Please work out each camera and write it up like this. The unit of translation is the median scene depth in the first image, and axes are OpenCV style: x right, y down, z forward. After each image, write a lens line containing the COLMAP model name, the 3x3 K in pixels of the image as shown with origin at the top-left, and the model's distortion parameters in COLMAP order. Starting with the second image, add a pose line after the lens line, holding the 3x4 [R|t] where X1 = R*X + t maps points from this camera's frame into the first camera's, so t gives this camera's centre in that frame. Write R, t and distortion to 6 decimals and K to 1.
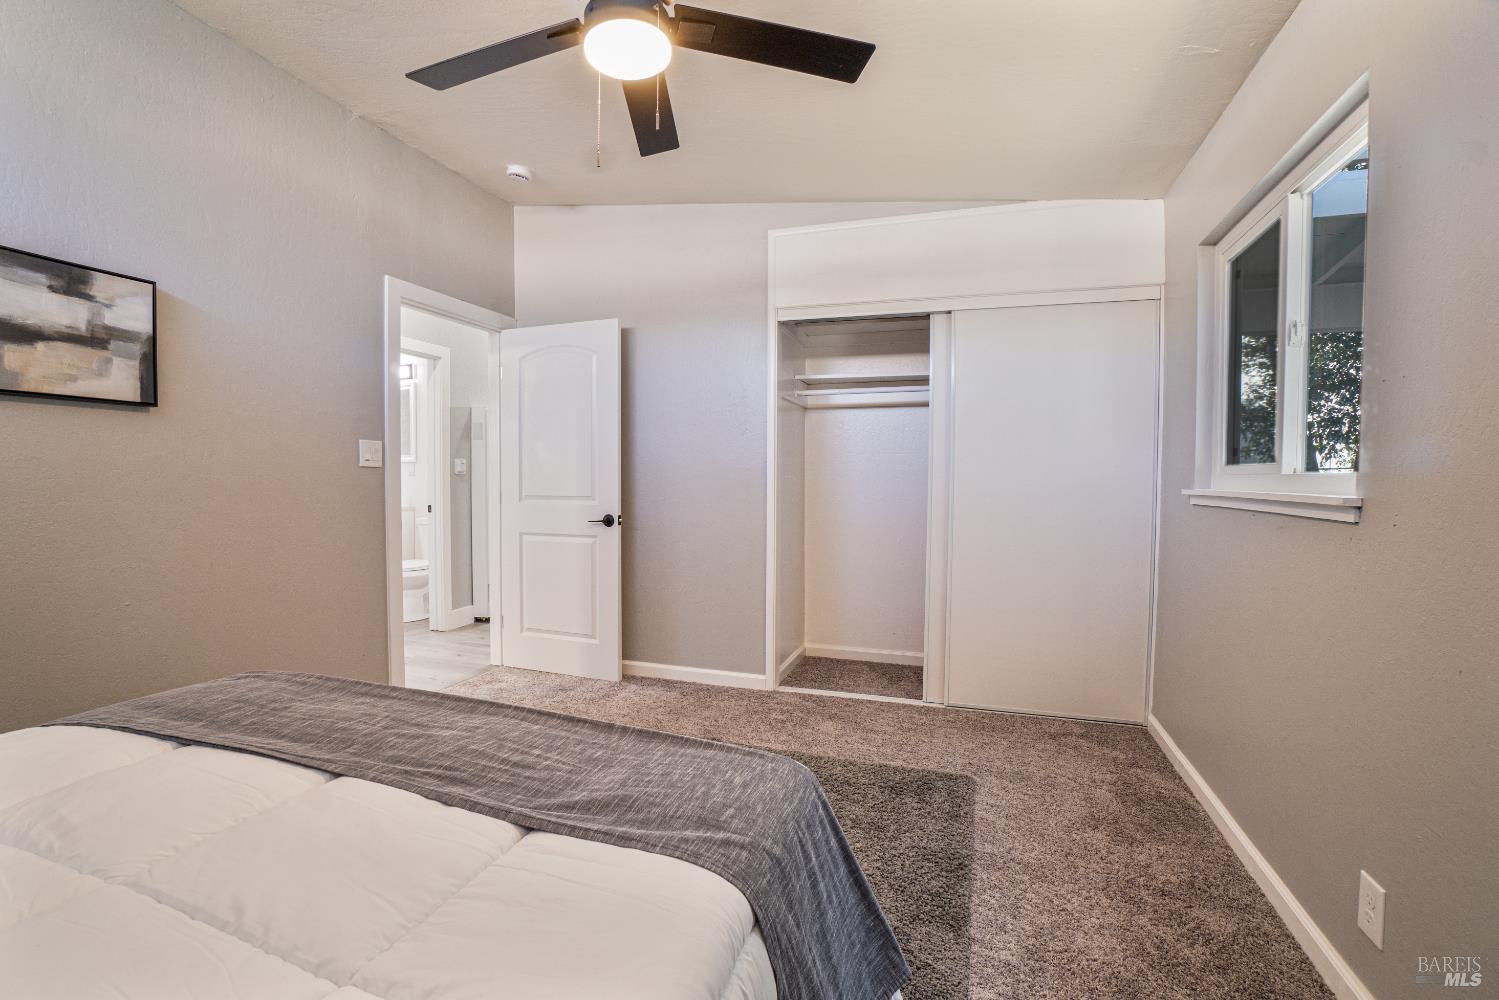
lens RADIAL K [[673.3, 0, 744.9], [0, 673.3, 499.2], [0, 0, 1]] dist [-0.067628, 0.023652]
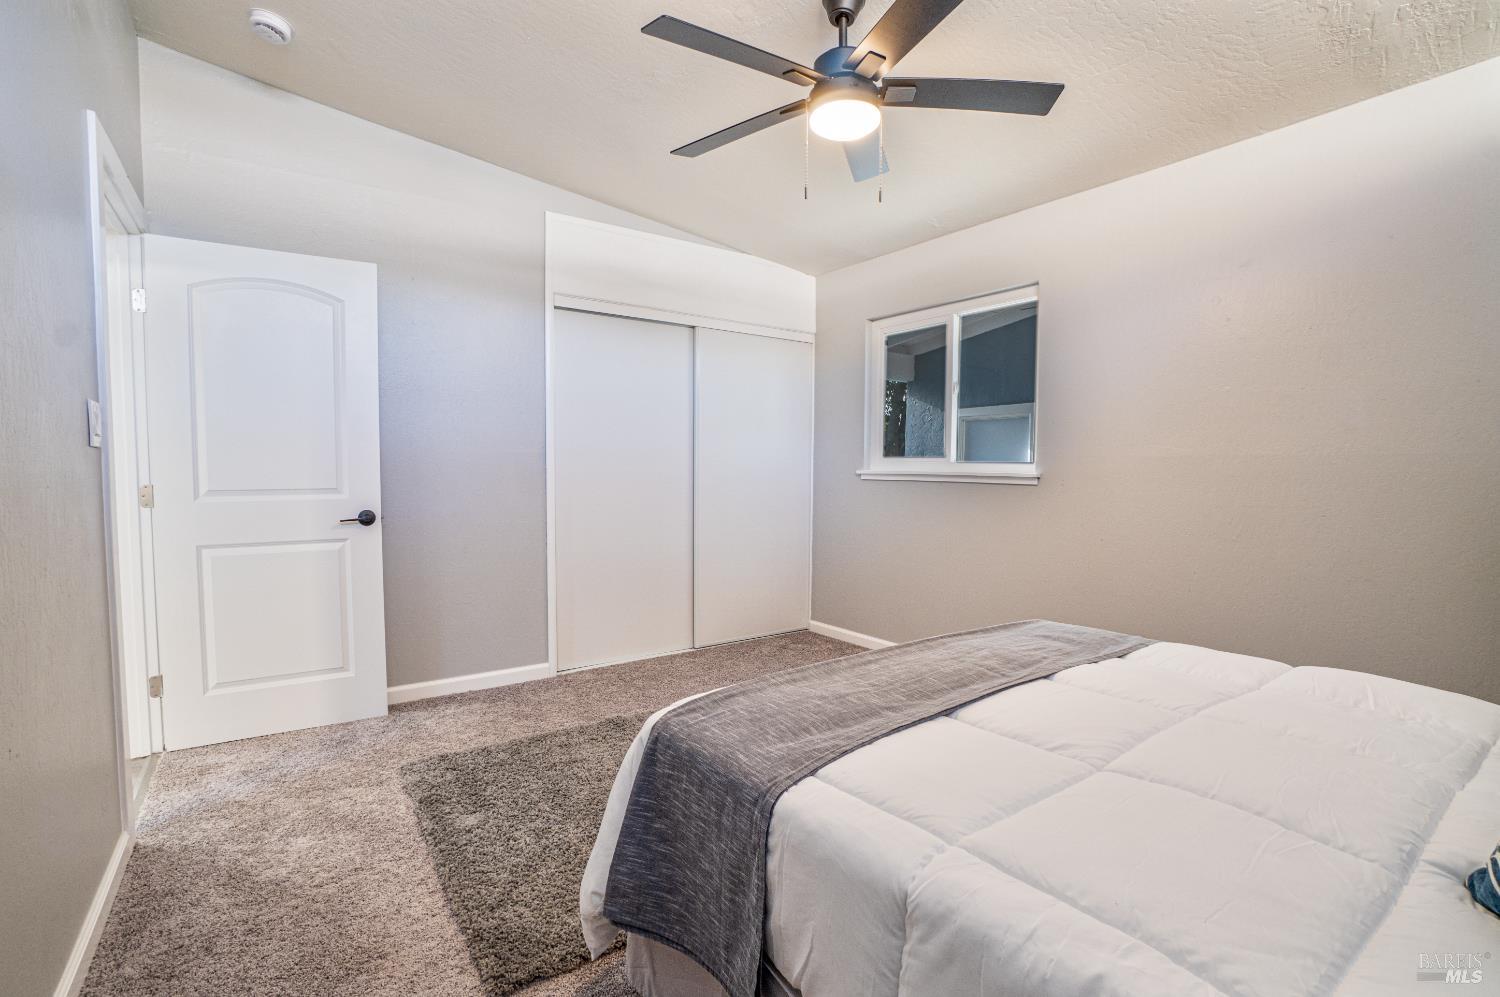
lens RADIAL K [[673.8, 0, 745.4], [0, 673.8, 497.7], [0, 0, 1]] dist [-0.067628, 0.023652]
pose [[0.584792, -0.043213, 0.810031, -0.638483], [0.023318, 0.999063, 0.036463, -0.011356], [-0.810848, -0.002435, 0.585252, 0.201498]]
